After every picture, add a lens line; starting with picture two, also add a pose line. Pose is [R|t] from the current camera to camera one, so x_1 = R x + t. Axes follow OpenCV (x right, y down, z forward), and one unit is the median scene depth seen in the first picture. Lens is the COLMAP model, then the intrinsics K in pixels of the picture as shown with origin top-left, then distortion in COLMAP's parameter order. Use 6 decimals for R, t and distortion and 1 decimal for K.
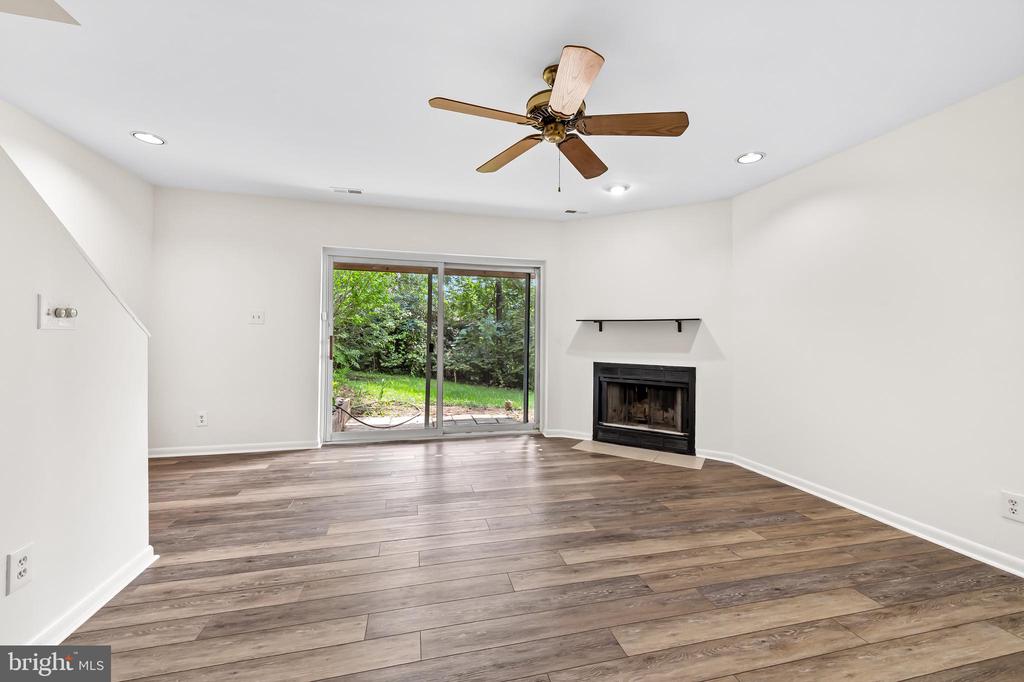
lens RADIAL K [[407.3, 0, 517.2], [0, 407.3, 333.5], [0, 0, 1]] dist [0.008951, -0.002543]
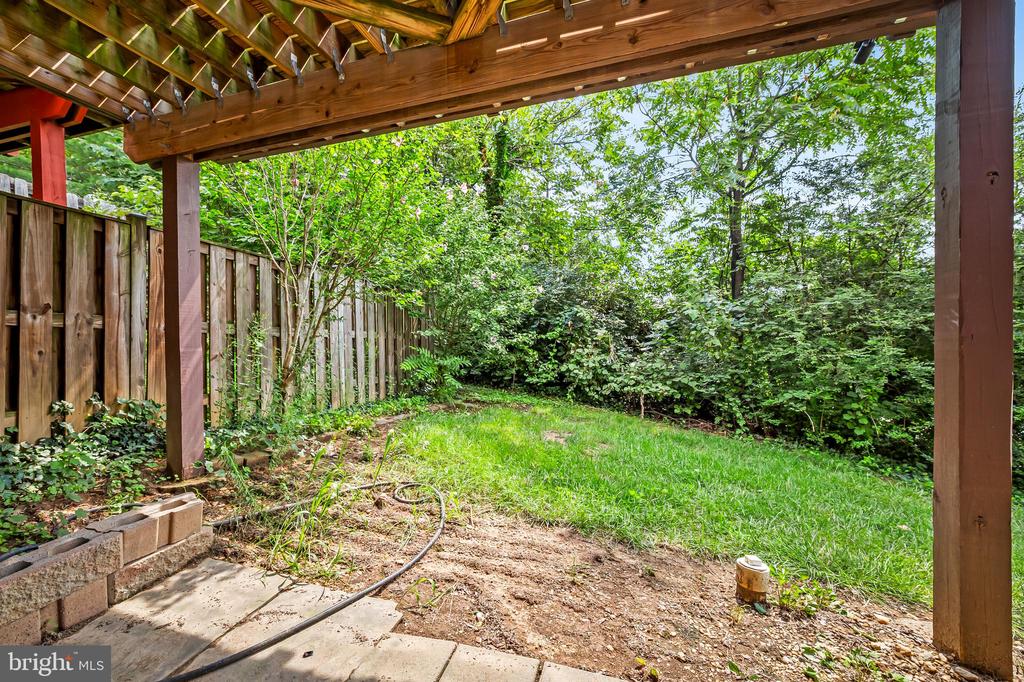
lens RADIAL K [[407.3, 0, 509.7], [0, 407.3, 349.4], [0, 0, 1]] dist [0.008951, -0.002543]
pose [[0.839087, -0.012641, -0.543850, -0.016334], [0.022834, 0.999667, 0.011994, 0.071514], [0.543518, -0.022483, 0.839097, 1.622972]]
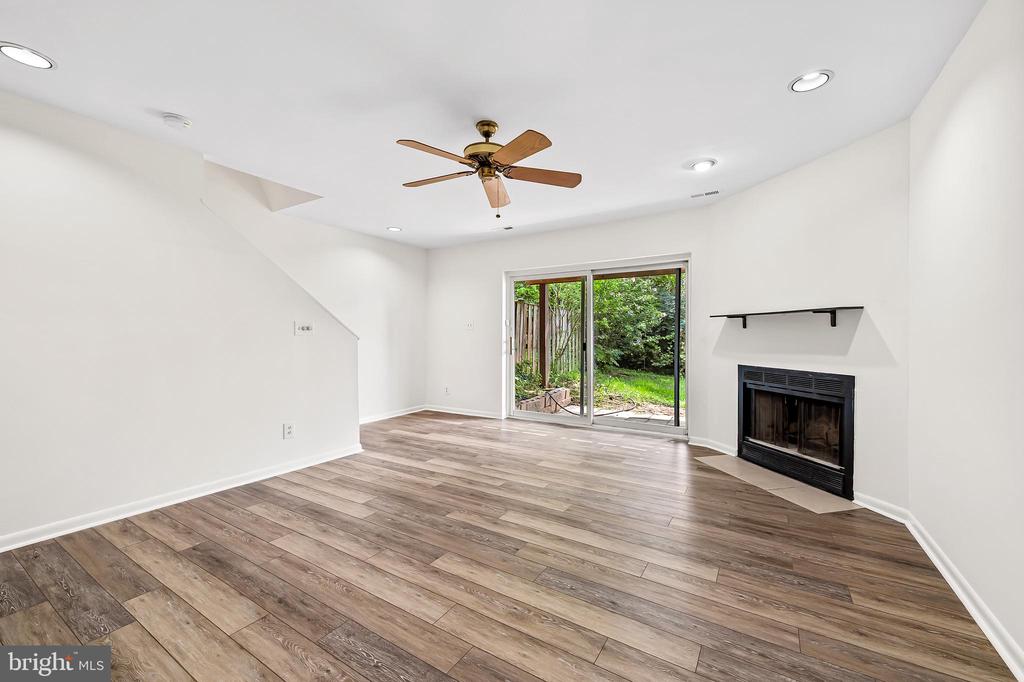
lens RADIAL K [[407.3, 0, 521.1], [0, 407.3, 340.1], [0, 0, 1]] dist [0.008951, -0.002543]
pose [[0.696936, -0.005642, -0.717111, 0.663145], [0.015001, 0.999865, 0.006712, 0.009028], [0.716976, -0.015435, 0.696927, 0.118963]]
